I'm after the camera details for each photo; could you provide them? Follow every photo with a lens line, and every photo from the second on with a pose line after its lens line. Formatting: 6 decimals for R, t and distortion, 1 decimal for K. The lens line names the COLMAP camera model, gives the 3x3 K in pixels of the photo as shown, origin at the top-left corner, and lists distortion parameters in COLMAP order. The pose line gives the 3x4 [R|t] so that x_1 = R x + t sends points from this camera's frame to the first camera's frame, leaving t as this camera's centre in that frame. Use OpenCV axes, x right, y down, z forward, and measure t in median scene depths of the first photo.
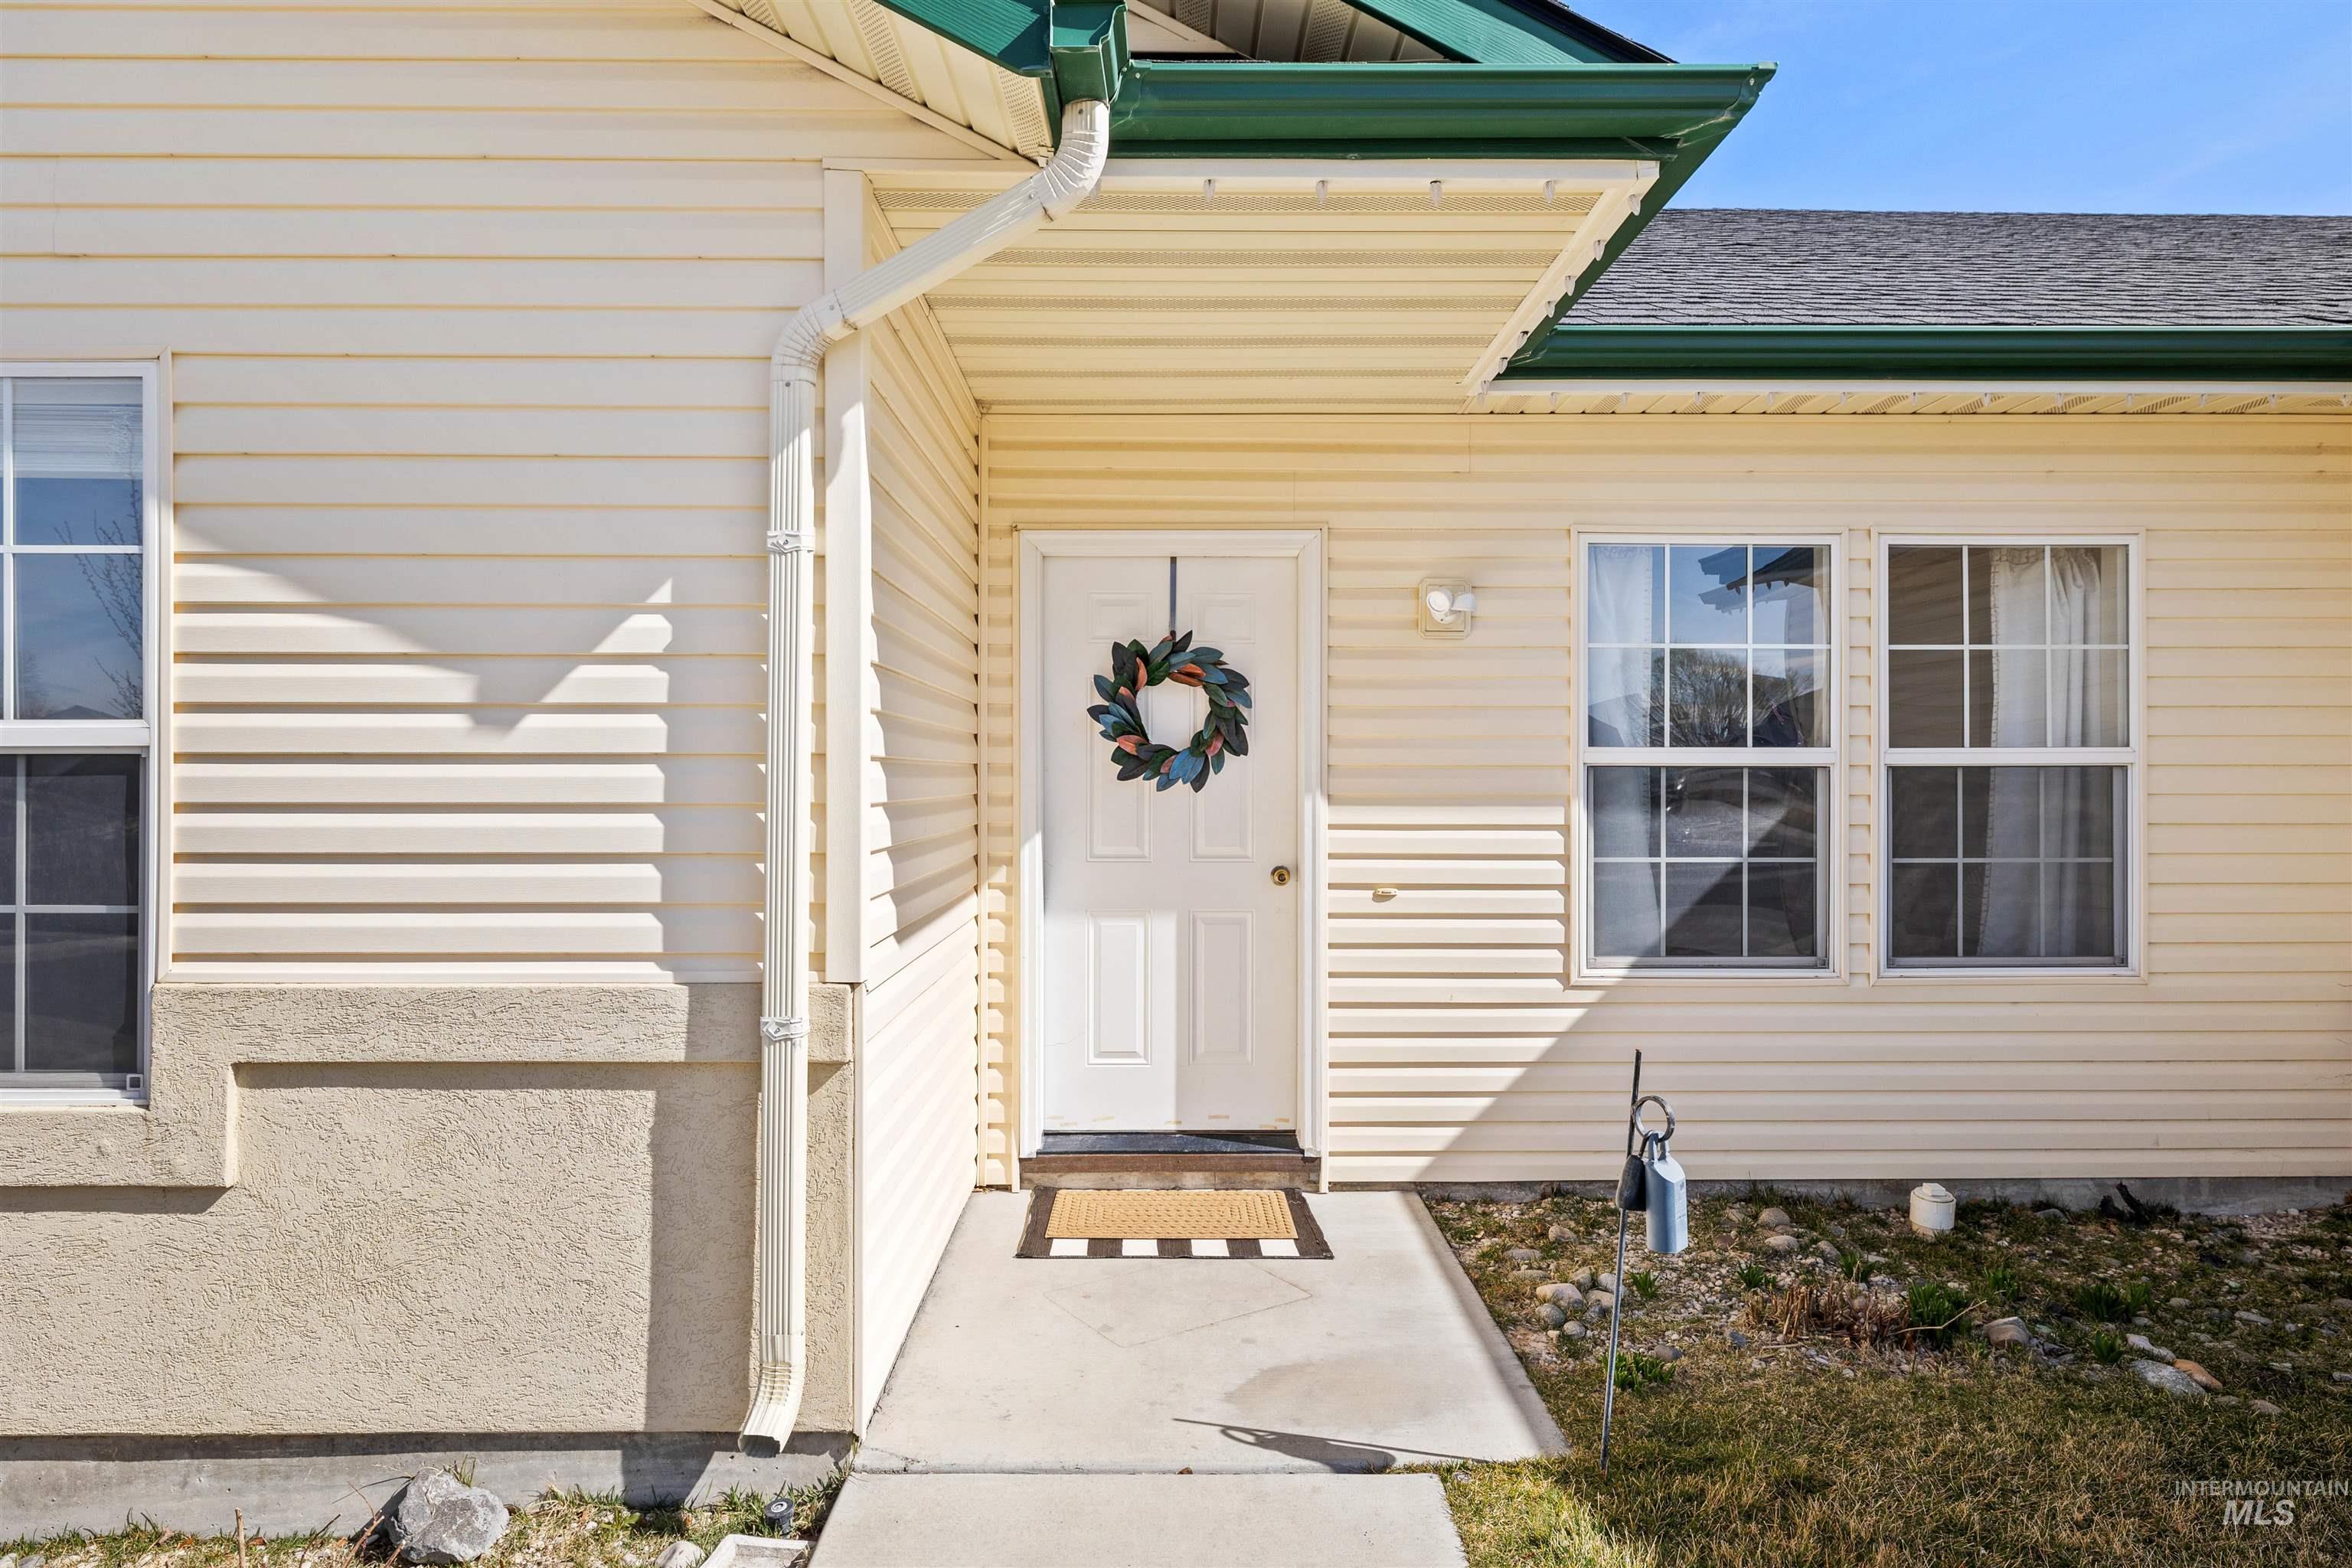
lens RADIAL K [[1395.3, 0, 1275.3], [0, 1395.3, 788.8], [0, 0, 1]] dist [-0.002578, -0.000893]
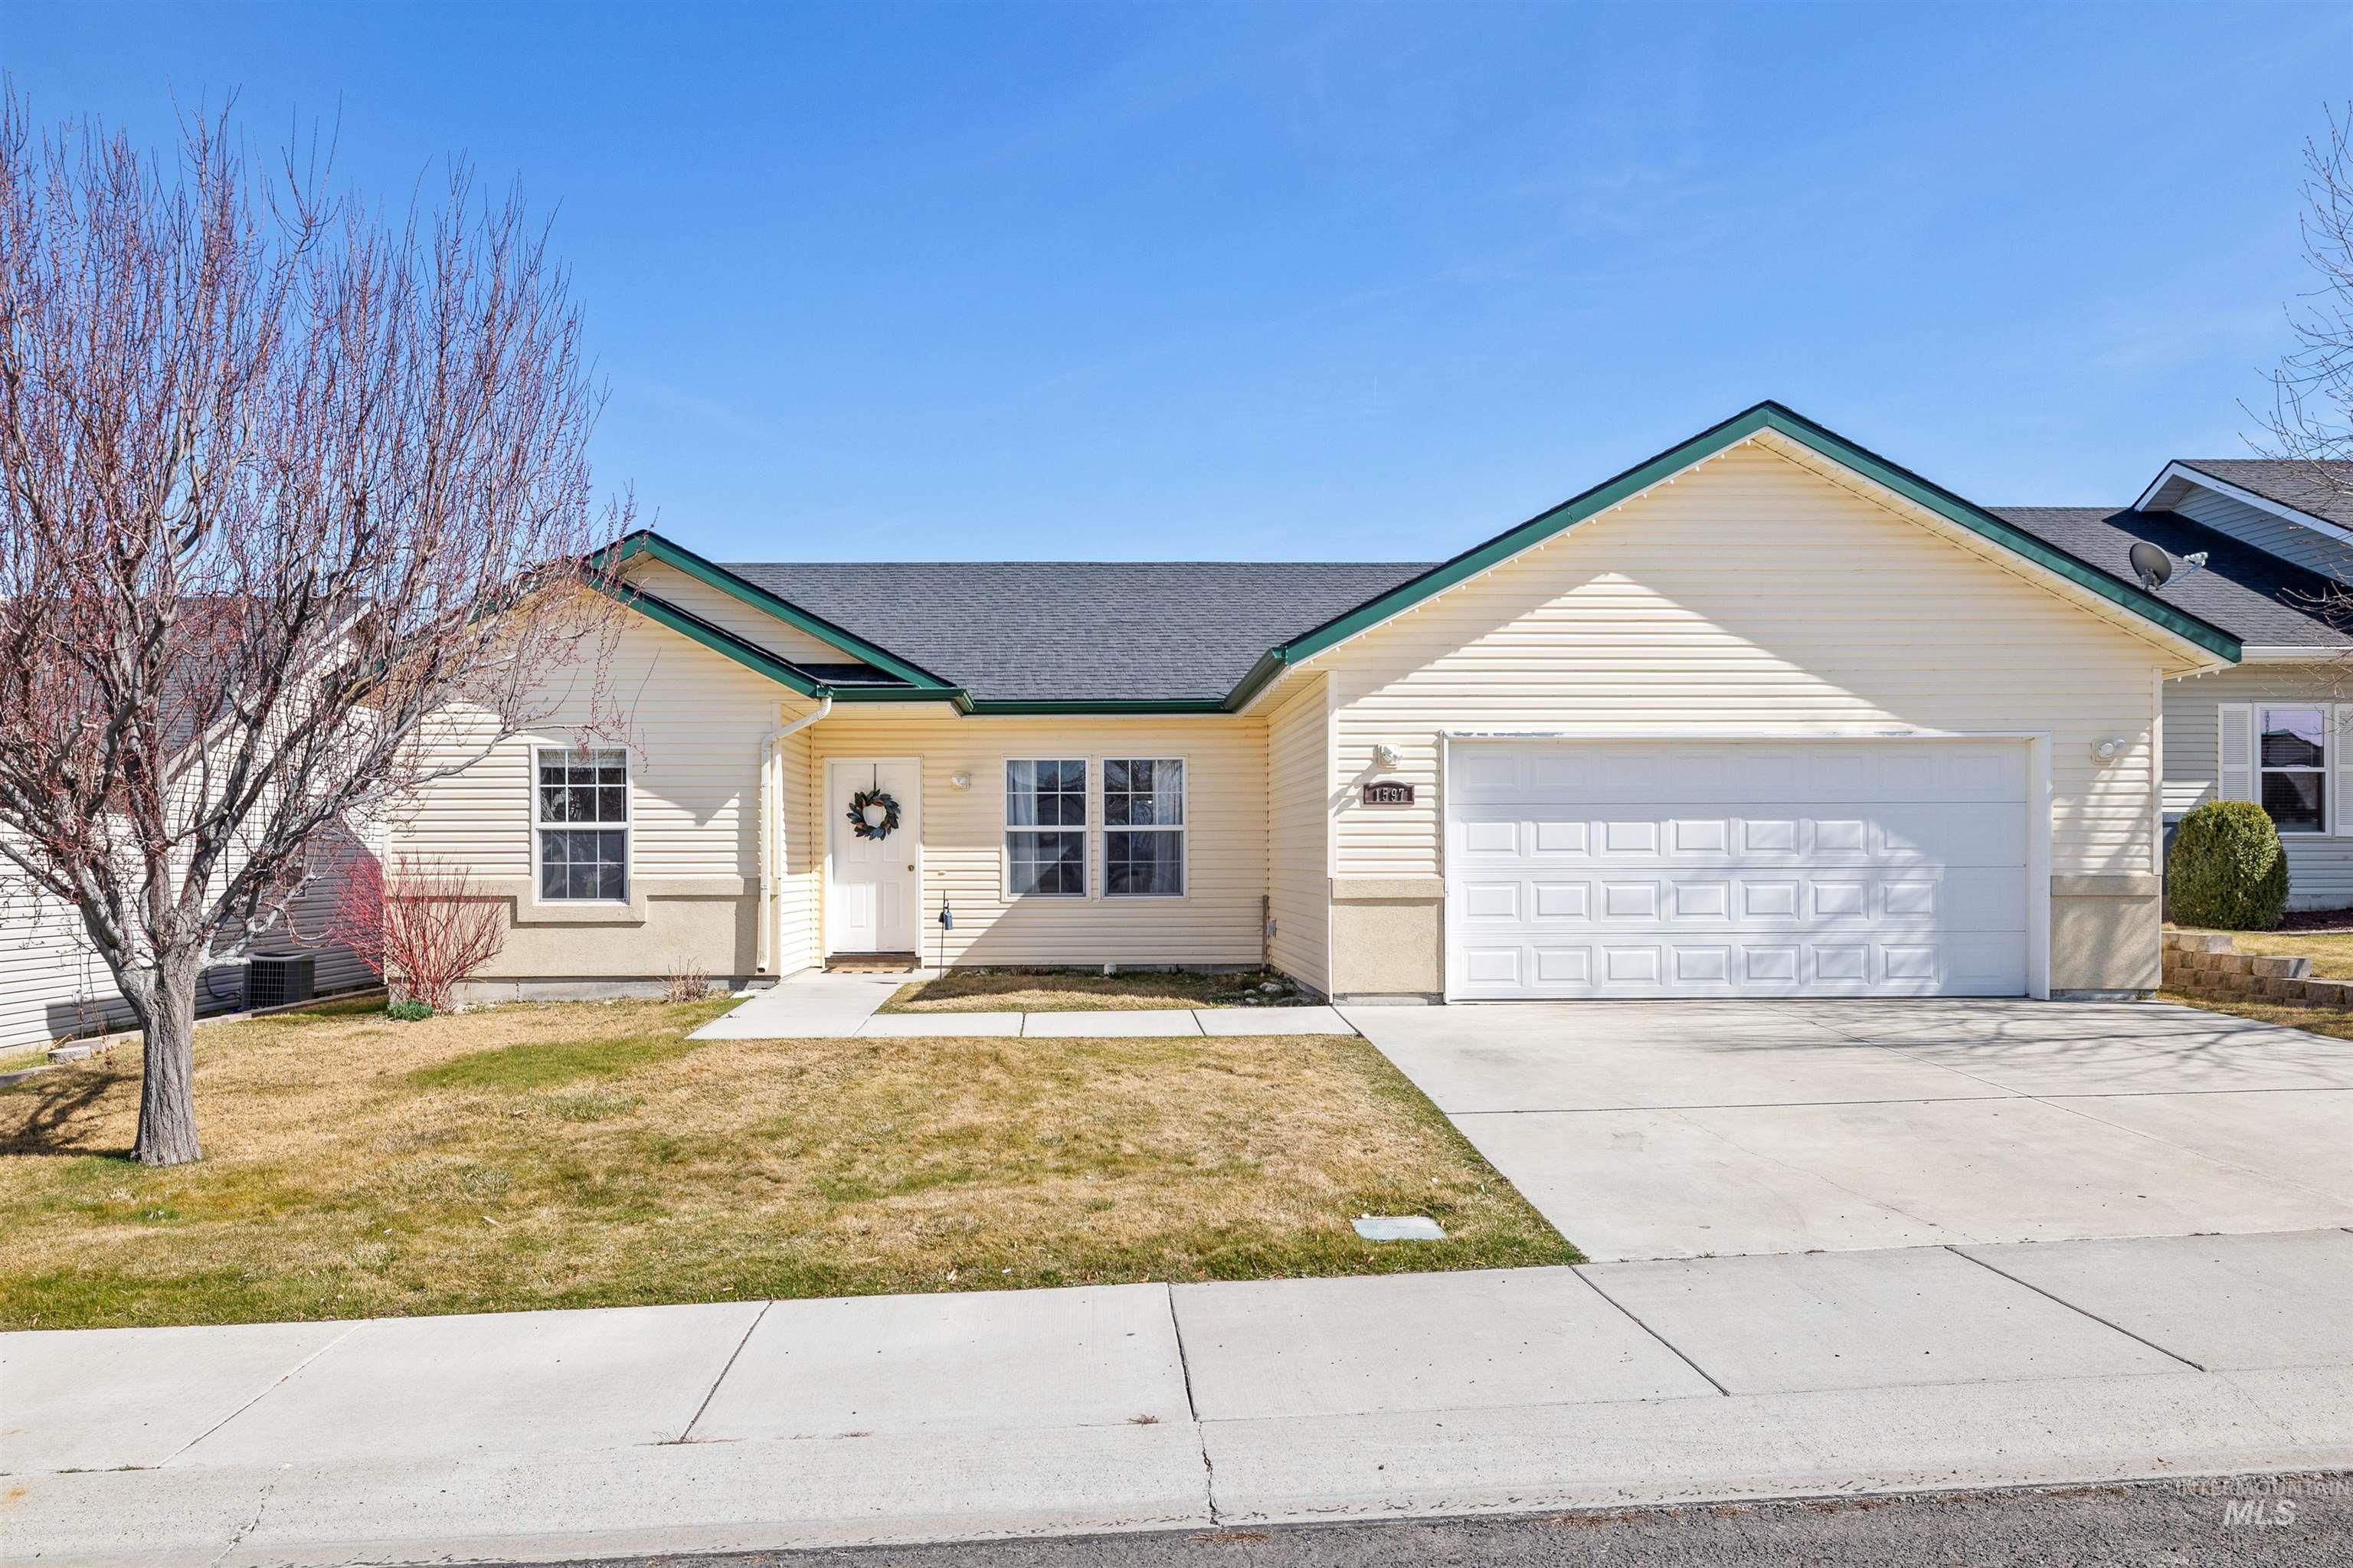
lens RADIAL K [[1469.2, 0, 1172.7], [0, 1469.2, 851.1], [0, 0, 1]] dist [-0.001579, -0.000274]
pose [[0.999946, -0.004770, 0.009245, 0.567605], [0.004853, 0.999948, -0.008961, 0.058205], [-0.009202, 0.009006, 0.999917, -2.300275]]
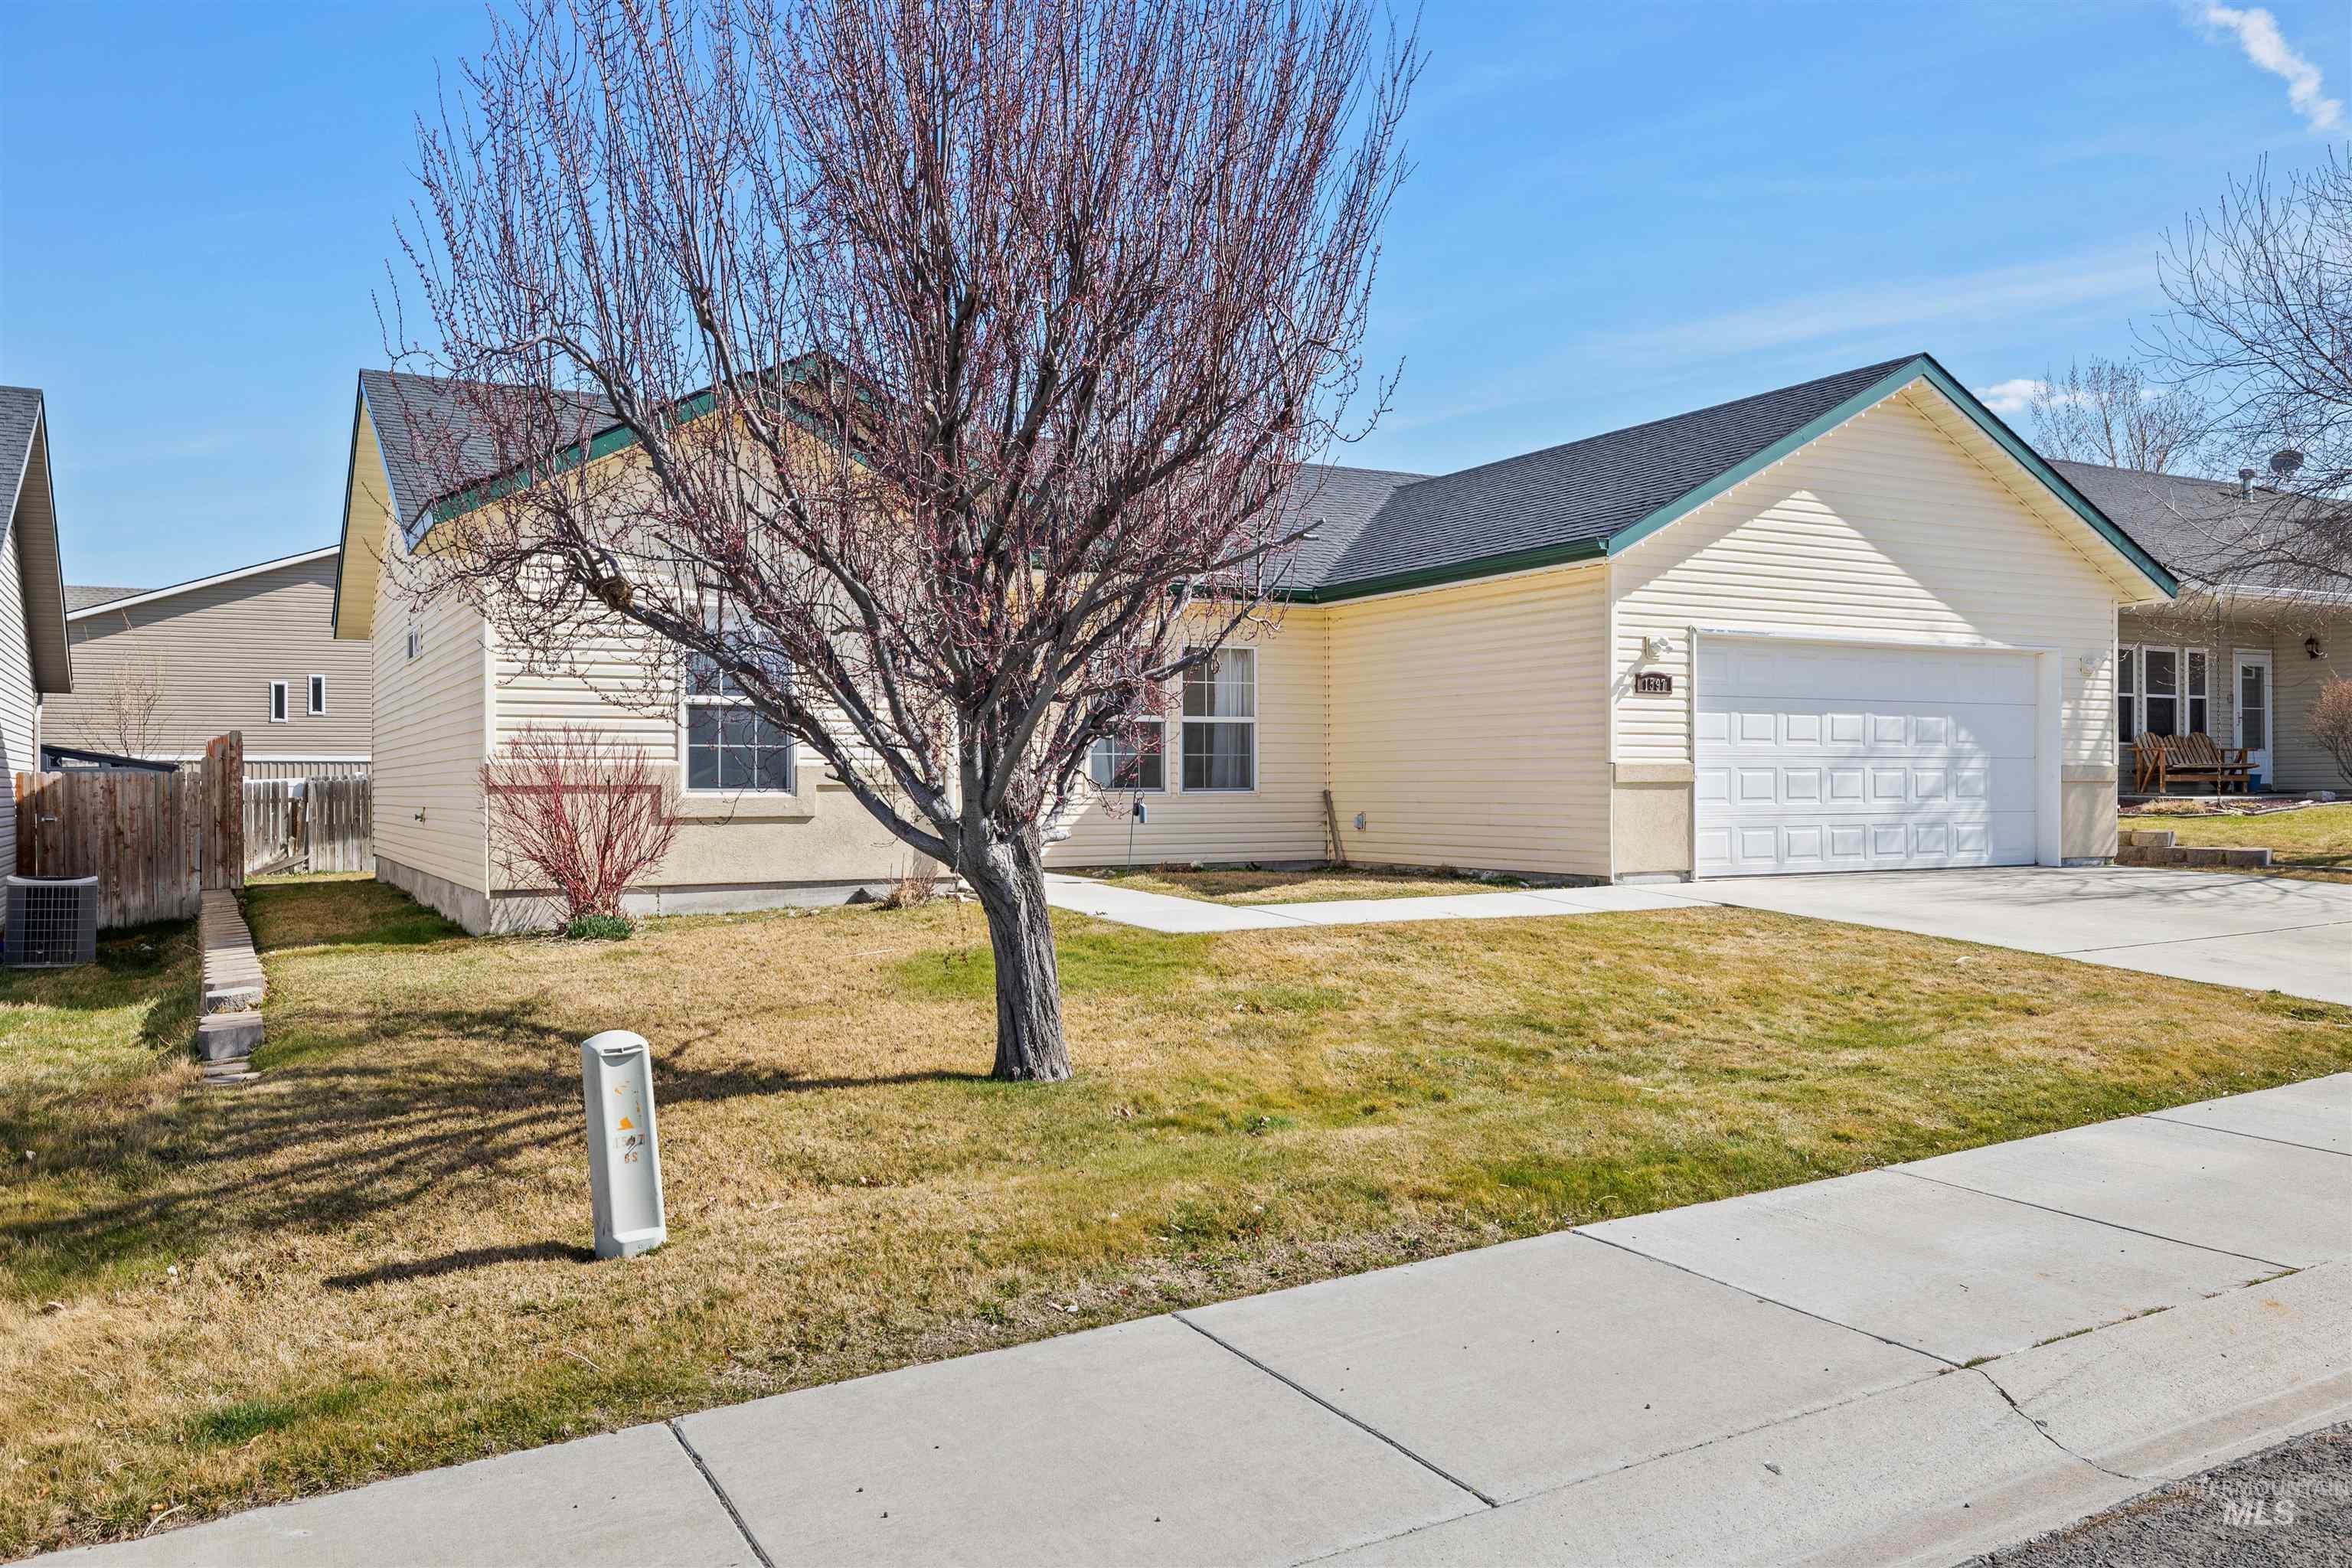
lens RADIAL K [[1622.0, 0, 1176.0], [0, 1622.0, 784.0], [0, 0, 1]] dist [0.005461, 0.001132]
pose [[0.901912, -0.004324, 0.431897, -1.050432], [0.005737, 0.999982, -0.001969, 0.120891], [-0.431881, 0.004253, 0.901921, -2.075920]]
